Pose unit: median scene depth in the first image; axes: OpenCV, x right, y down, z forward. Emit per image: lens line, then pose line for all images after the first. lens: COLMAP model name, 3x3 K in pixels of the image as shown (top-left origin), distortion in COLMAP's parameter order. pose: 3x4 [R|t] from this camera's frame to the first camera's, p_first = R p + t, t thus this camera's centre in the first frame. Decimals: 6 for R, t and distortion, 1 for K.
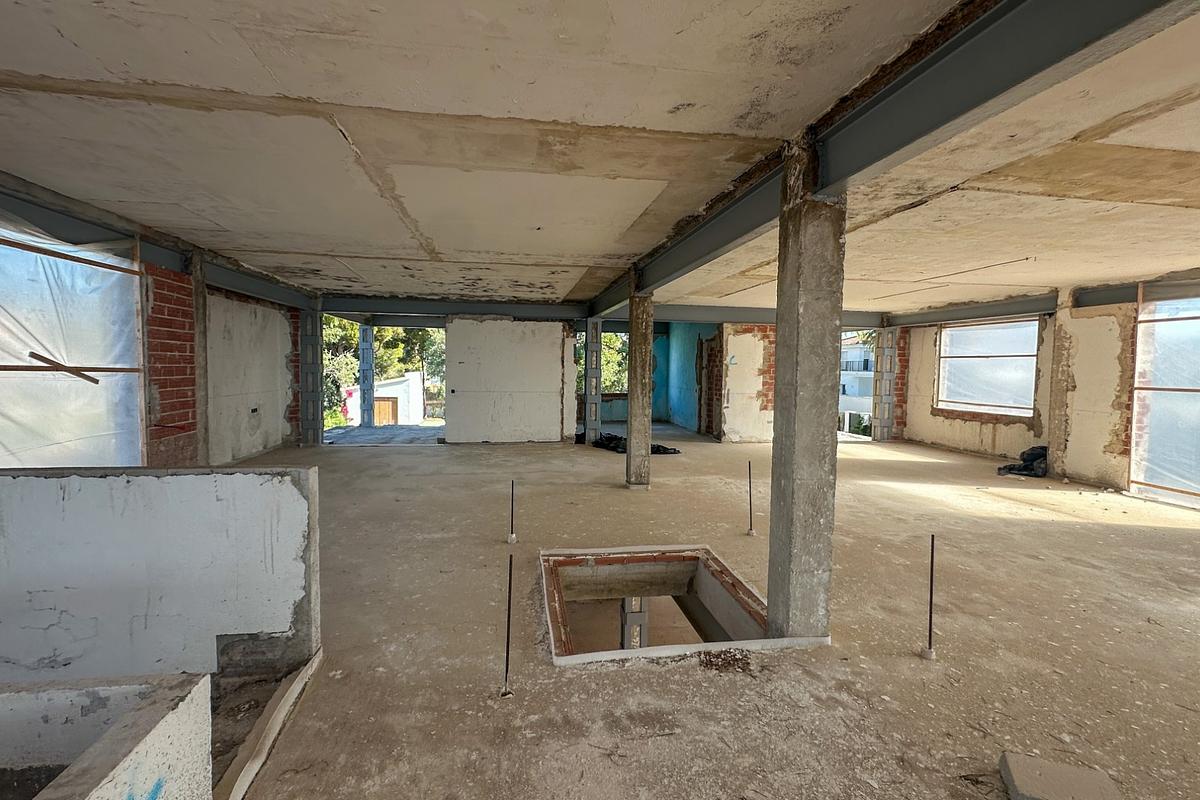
lens RADIAL K [[564.0, 0, 601.6], [0, 564.0, 397.7], [0, 0, 1]] dist [-0.001482, 0.000079]
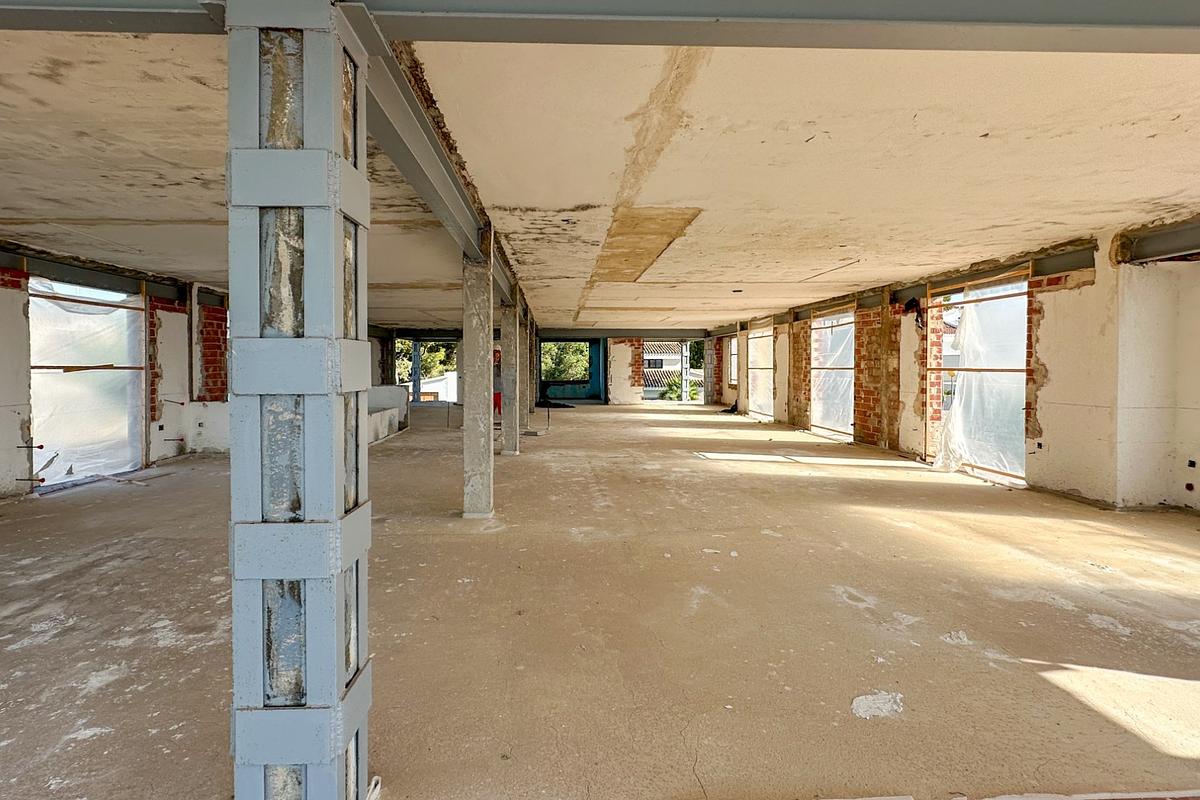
lens RADIAL K [[564.0, 0, 567.0], [0, 564.0, 368.9], [0, 0, 1]] dist [-0.001482, 0.000079]
pose [[0.991709, -0.015751, -0.127533, 0.296801], [0.009404, 0.998694, -0.050220, 0.051685], [0.128158, 0.048604, 0.990562, -0.741603]]
